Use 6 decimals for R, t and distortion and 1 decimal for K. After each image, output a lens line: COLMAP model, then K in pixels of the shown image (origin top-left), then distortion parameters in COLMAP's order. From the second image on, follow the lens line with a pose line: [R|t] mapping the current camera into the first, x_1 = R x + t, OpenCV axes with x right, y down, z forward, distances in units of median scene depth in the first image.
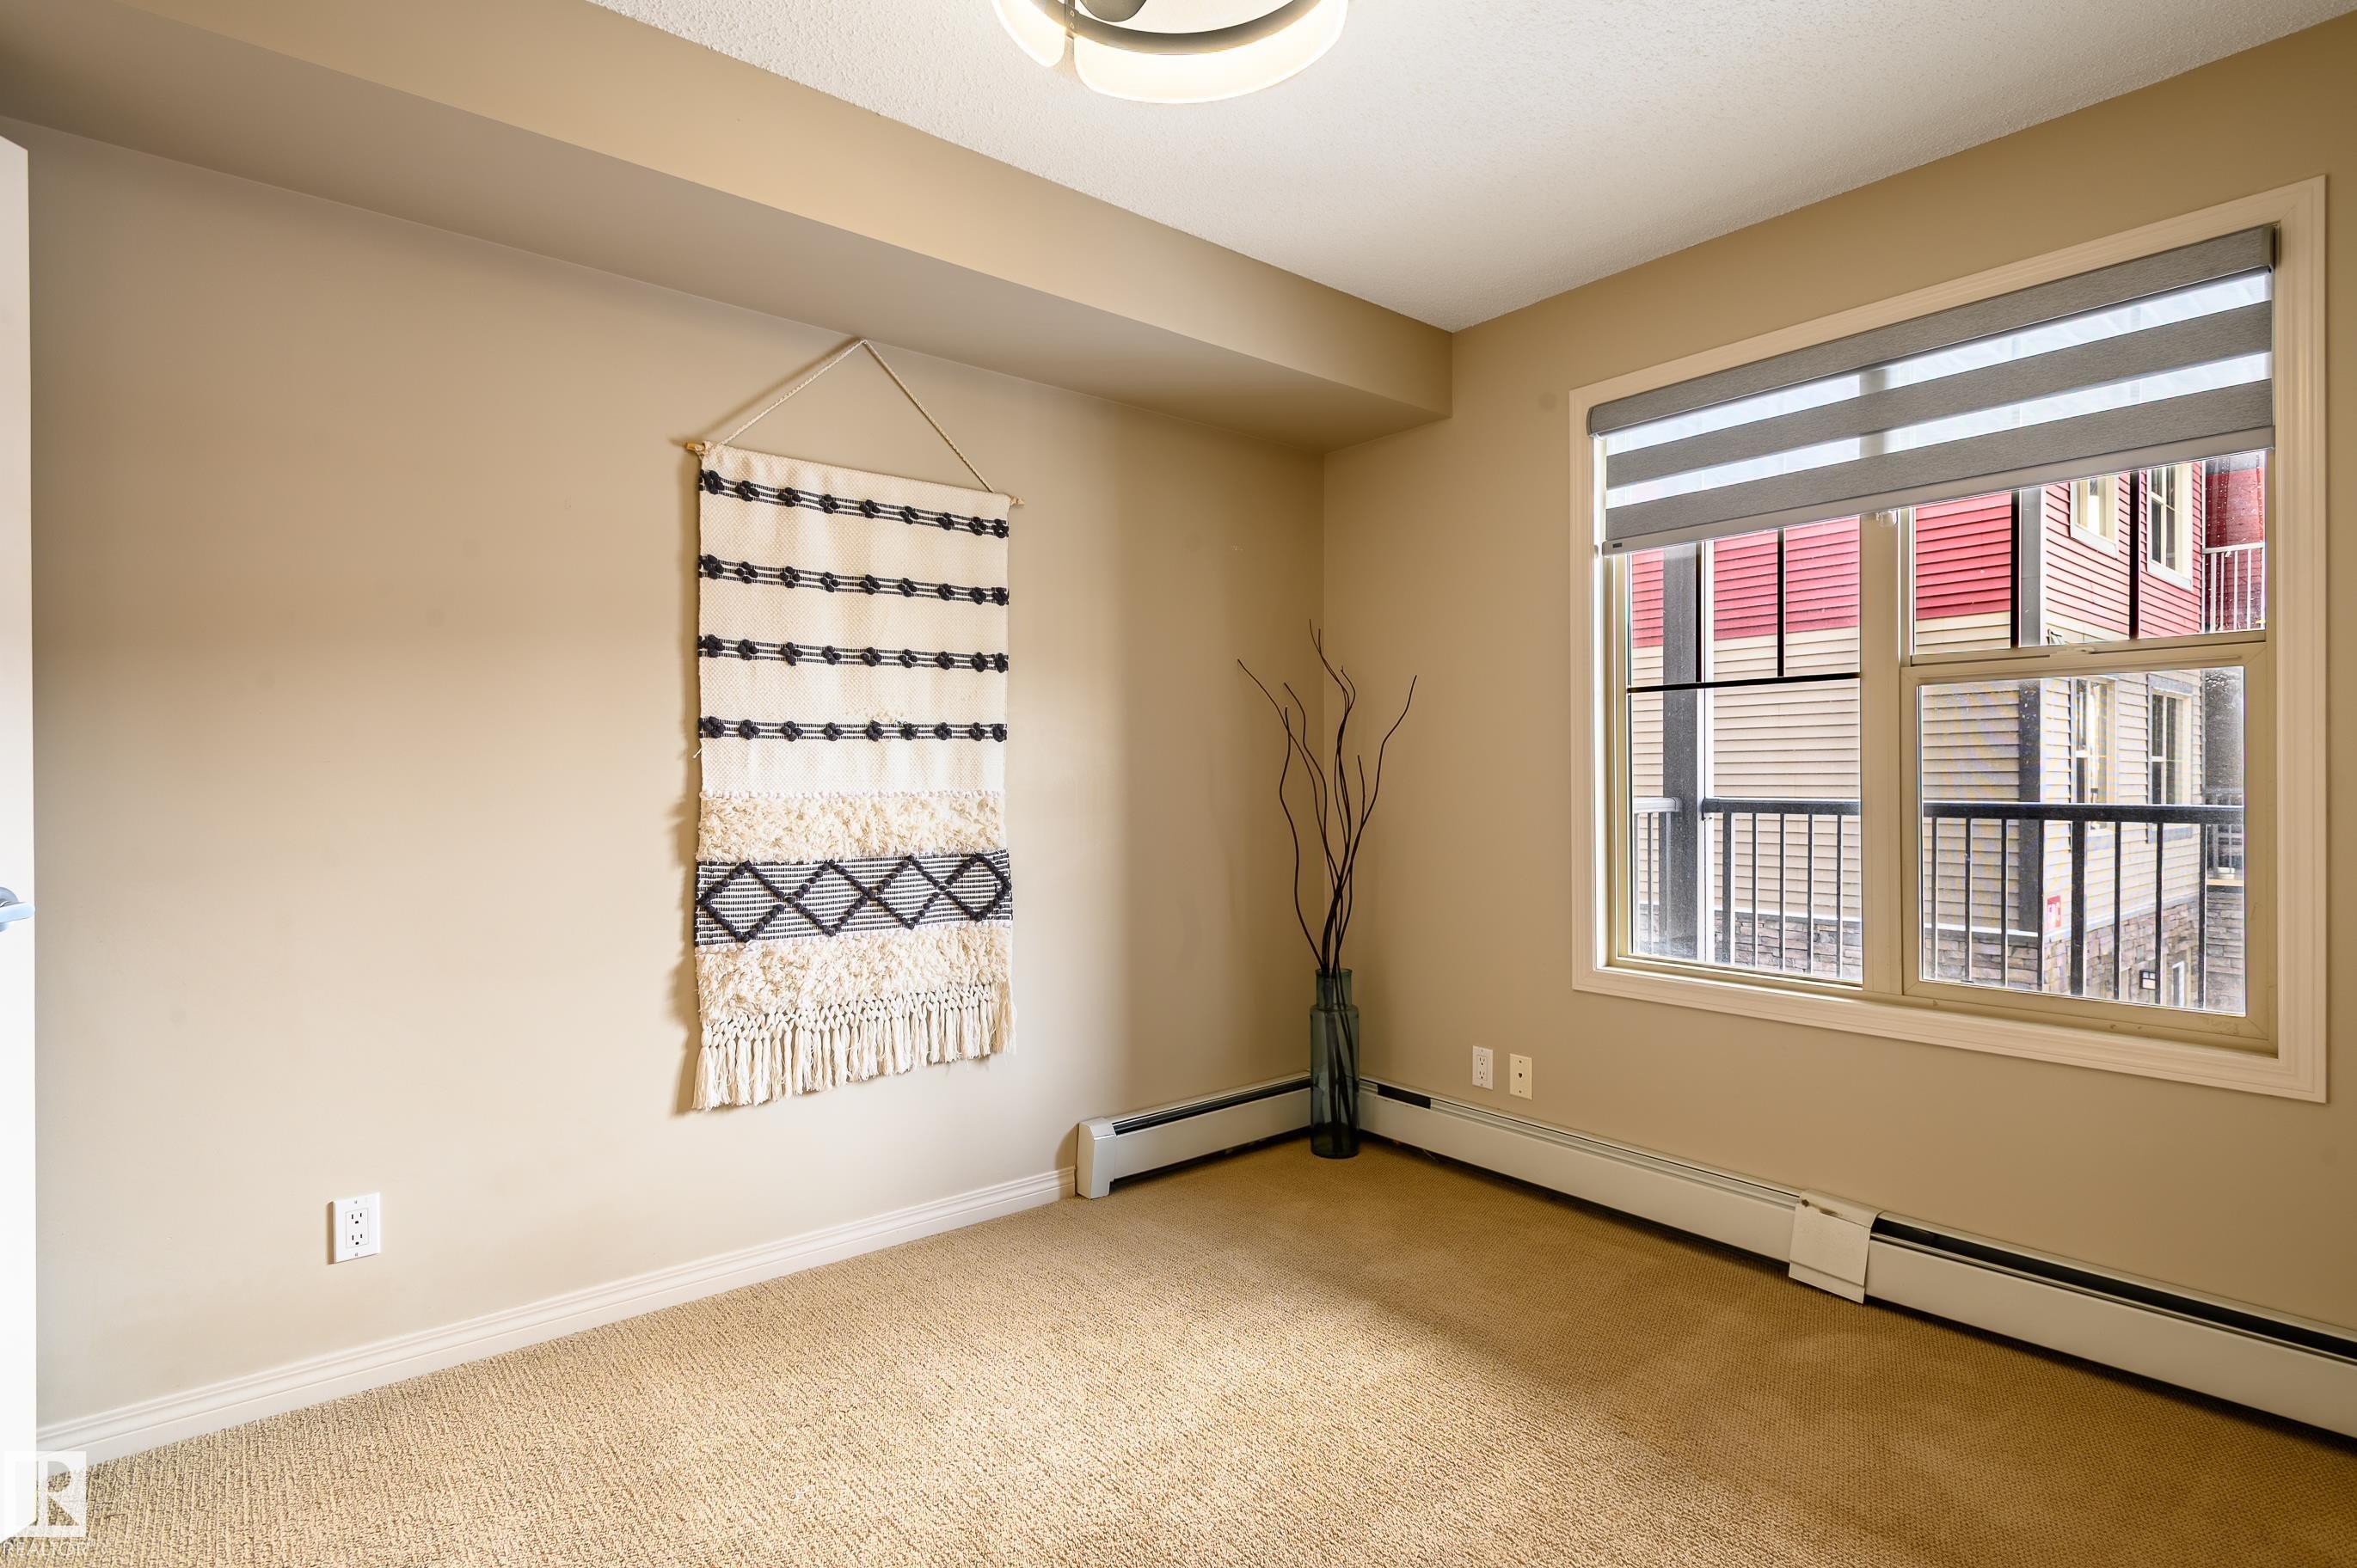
lens RADIAL K [[1177.5, 0, 1177.9], [0, 1177.5, 773.7], [0, 0, 1]] dist [0.011727, -0.006848]
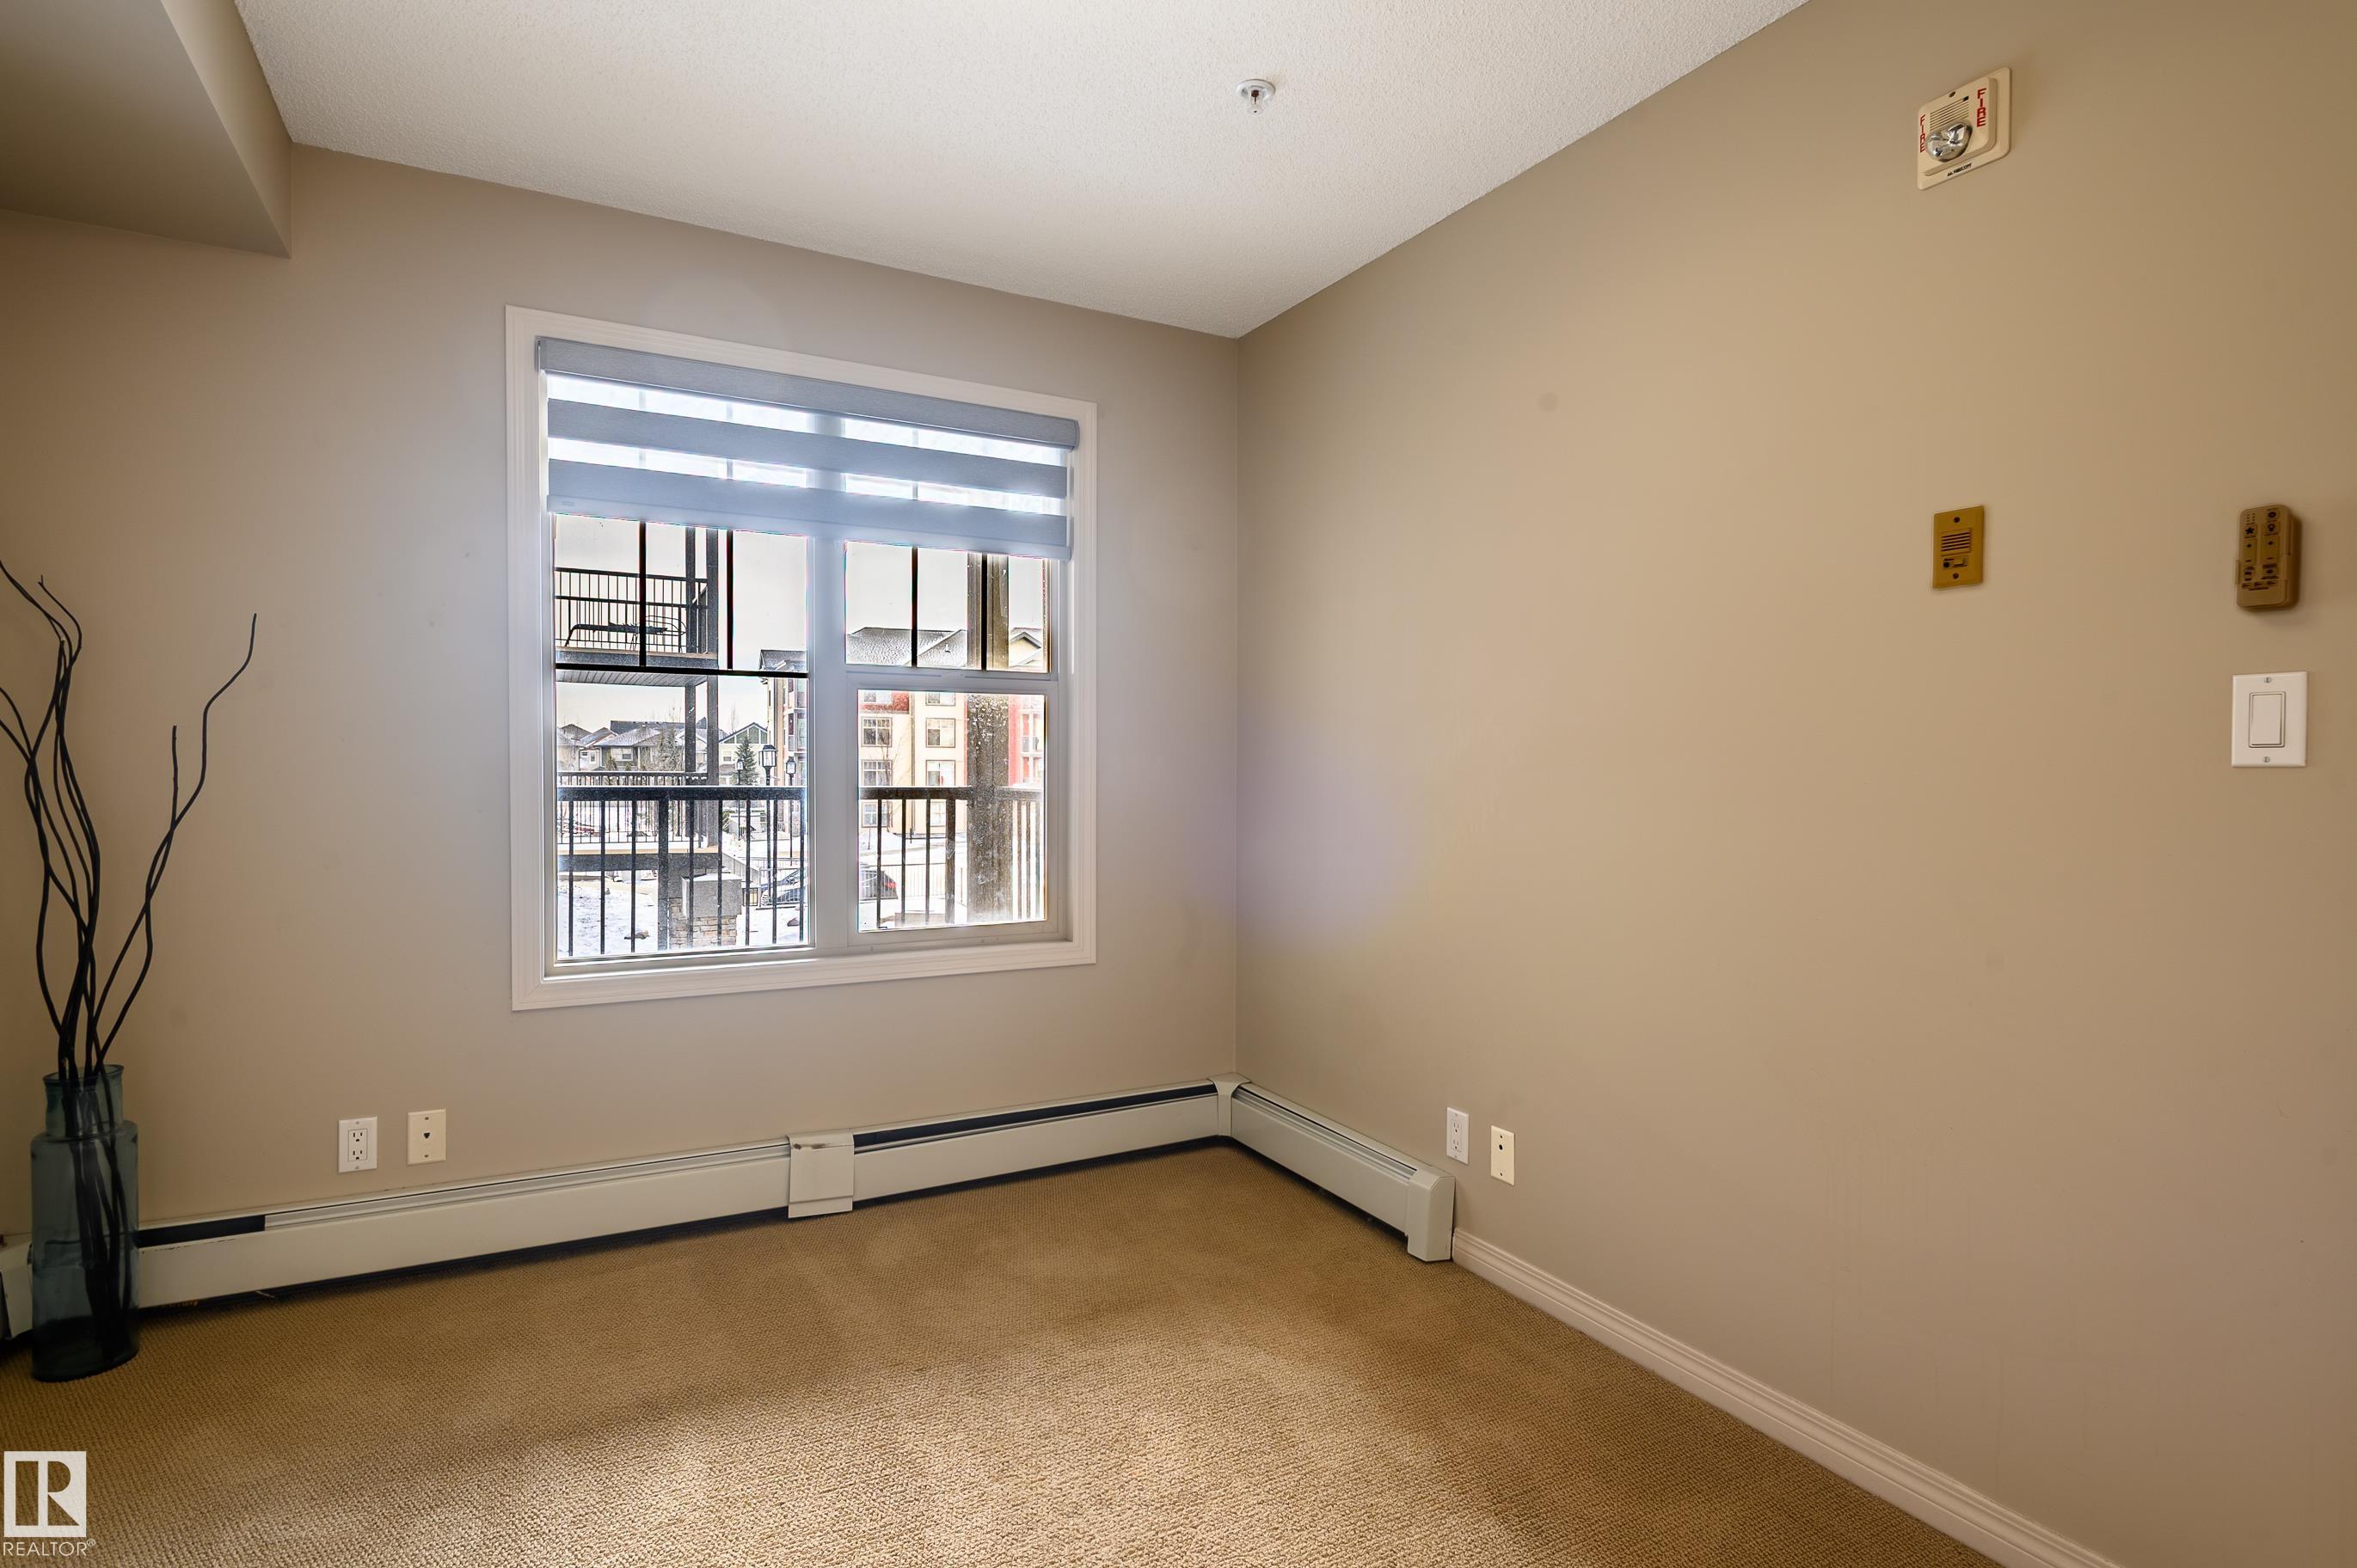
lens RADIAL K [[1177.5, 0, 1177.9], [0, 1177.5, 773.7], [0, 0, 1]] dist [0.011727, -0.006848]
pose [[0.201384, -0.003247, 0.979507, -0.479723], [-0.009528, 0.999941, 0.005274, 0.002161], [-0.979466, -0.010395, 0.201341, 0.421587]]
